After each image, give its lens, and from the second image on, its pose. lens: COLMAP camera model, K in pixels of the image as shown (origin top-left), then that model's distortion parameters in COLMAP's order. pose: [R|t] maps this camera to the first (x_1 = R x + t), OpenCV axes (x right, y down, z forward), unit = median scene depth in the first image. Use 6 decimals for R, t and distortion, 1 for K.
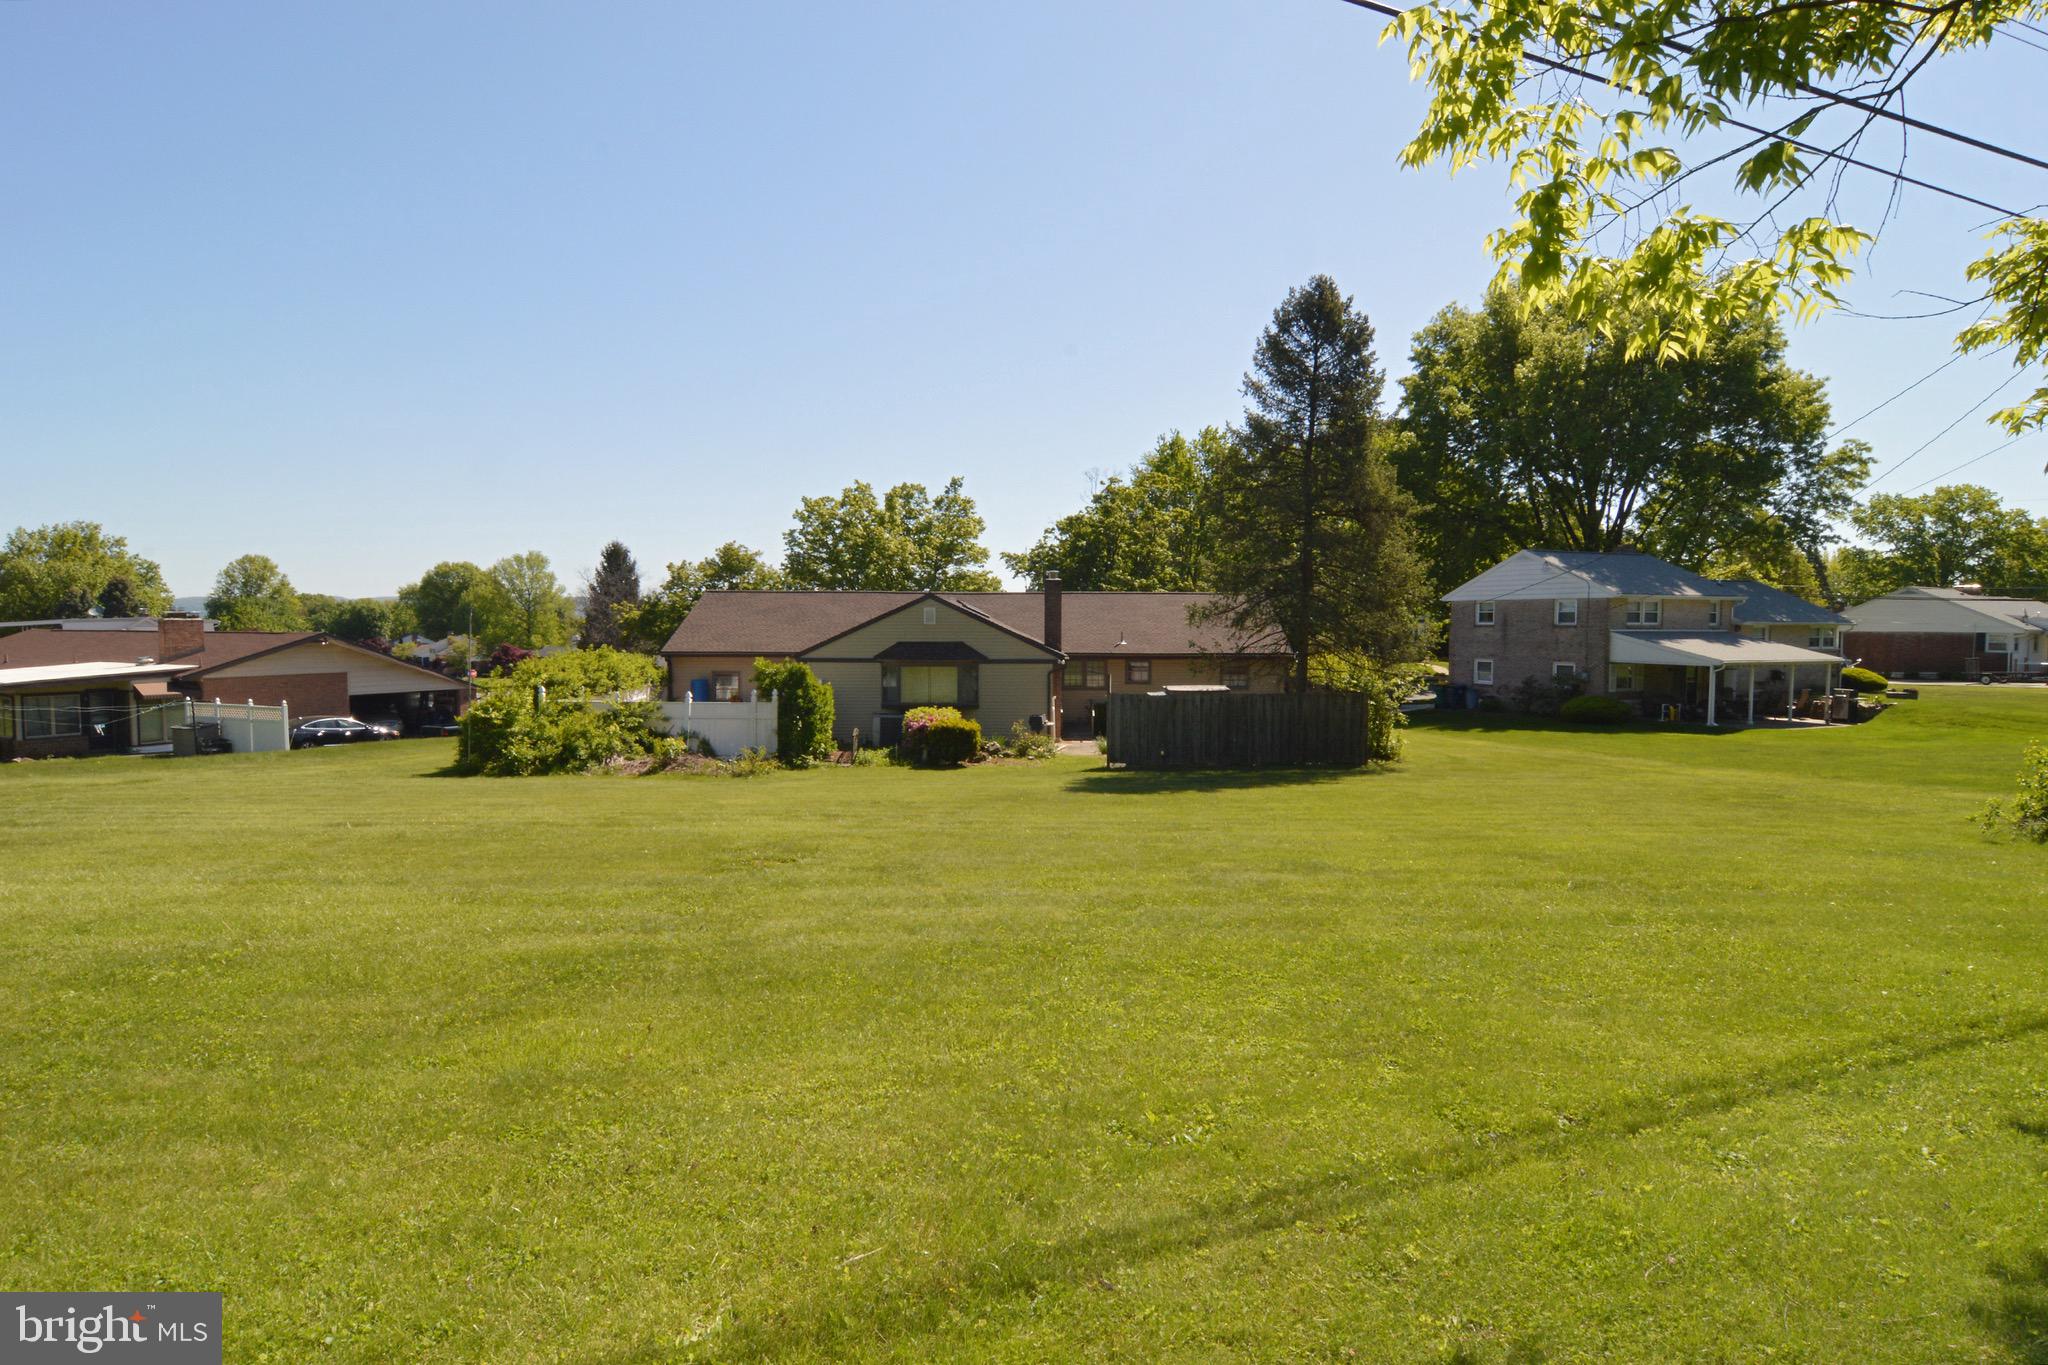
lens RADIAL K [[1133.1, 0, 1026.3], [0, 1133.1, 672.2], [0, 0, 1]] dist [-0.006257, -0.008924]
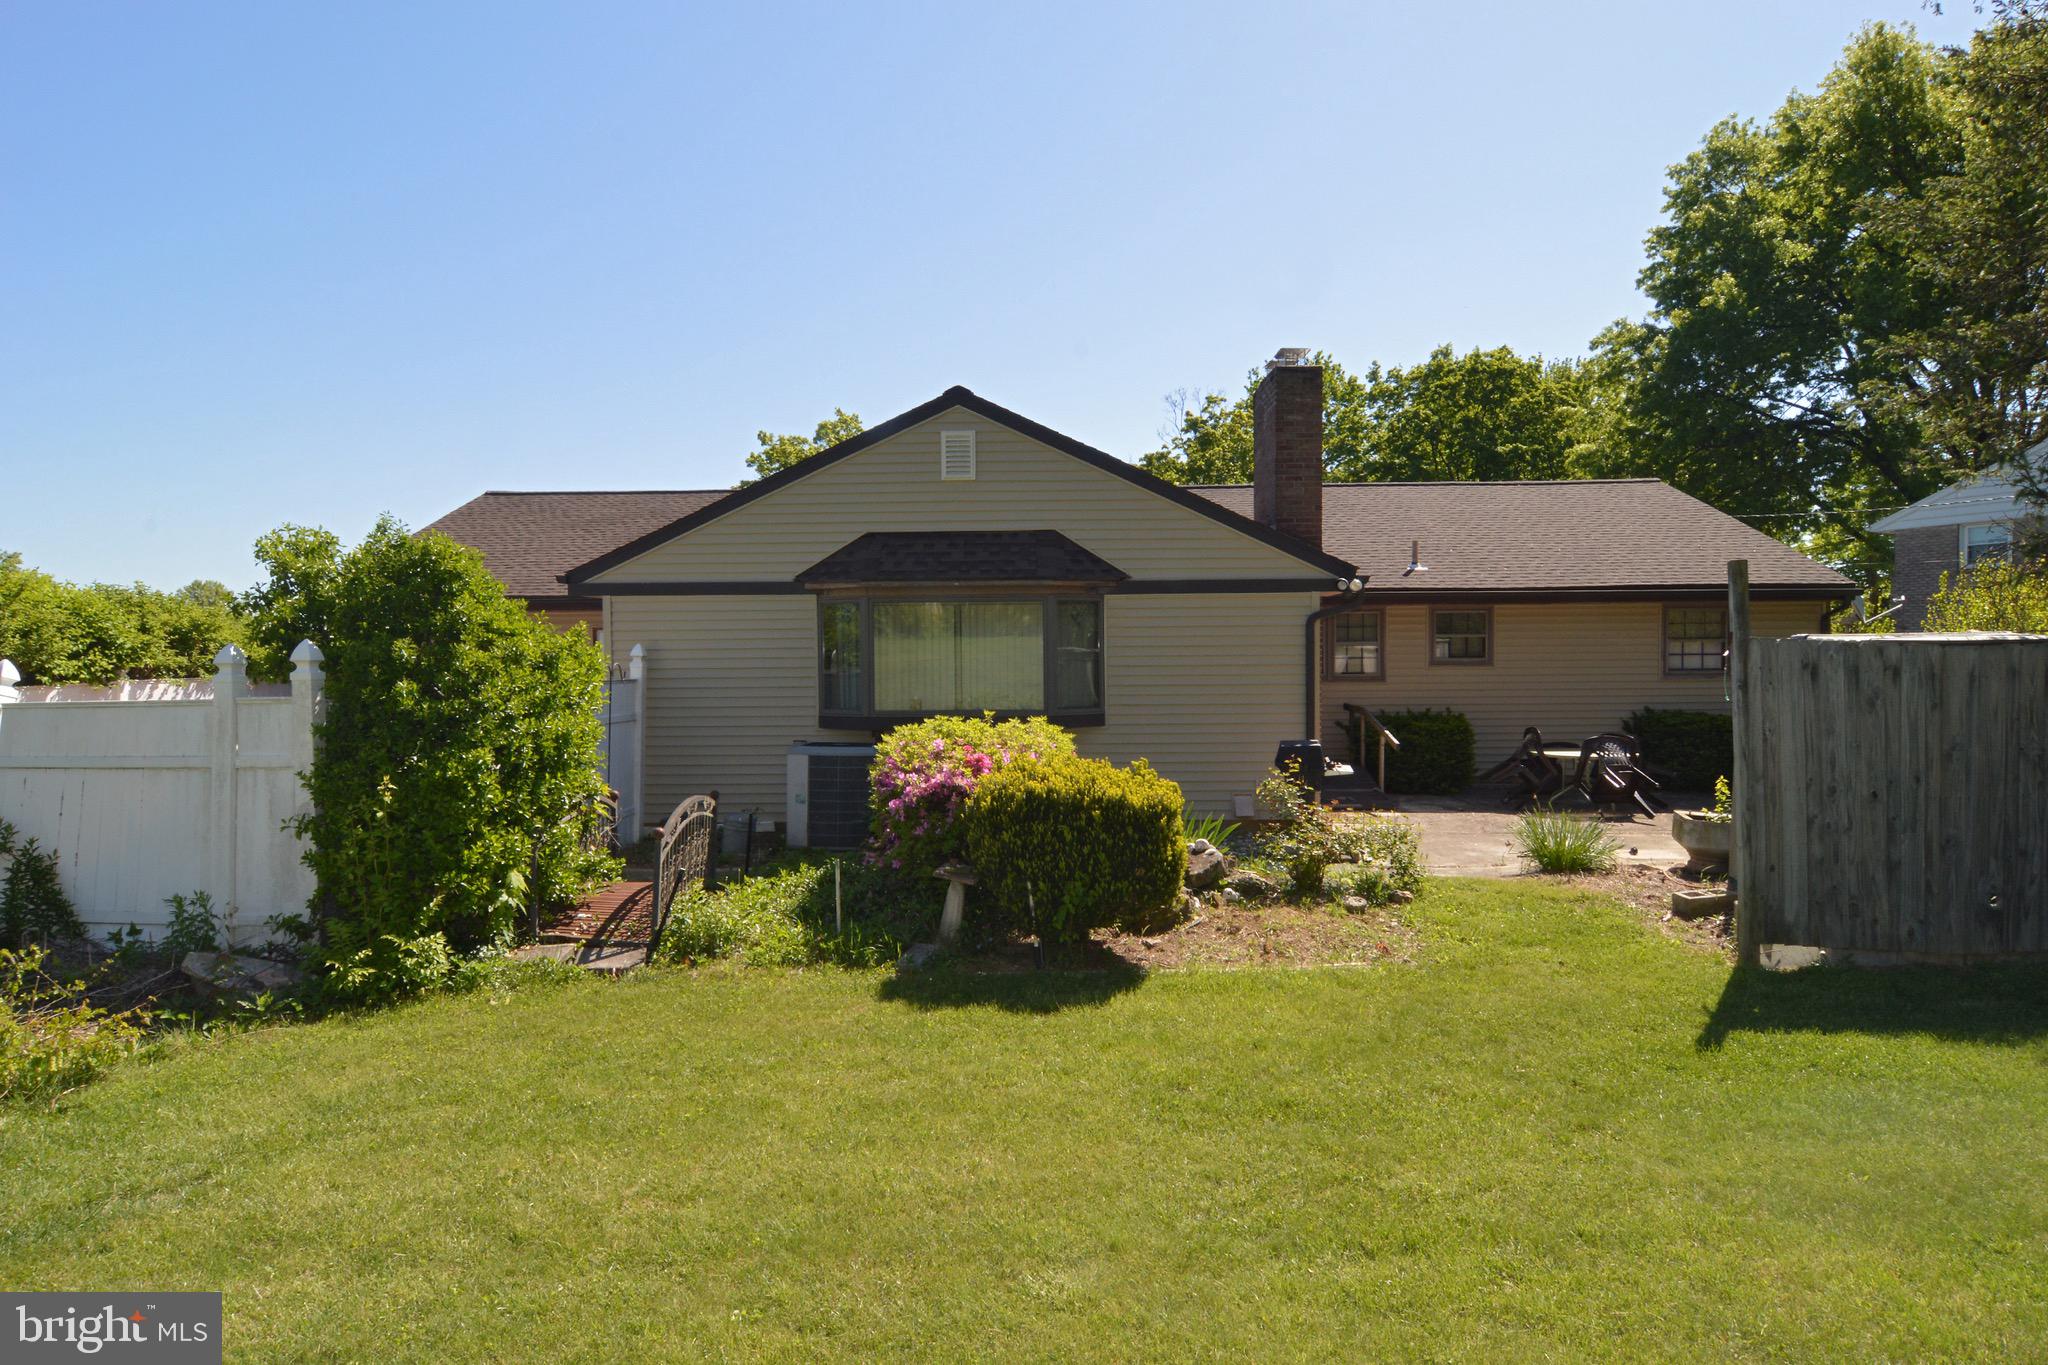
lens RADIAL K [[1133.1, 0, 1032.3], [0, 1133.1, 695.6], [0, 0, 1]] dist [-0.006257, -0.008924]
pose [[0.999940, -0.009629, -0.005150, -0.066661], [0.009592, 0.999929, -0.007087, 0.027328], [0.005218, 0.007037, 0.999962, 0.711002]]
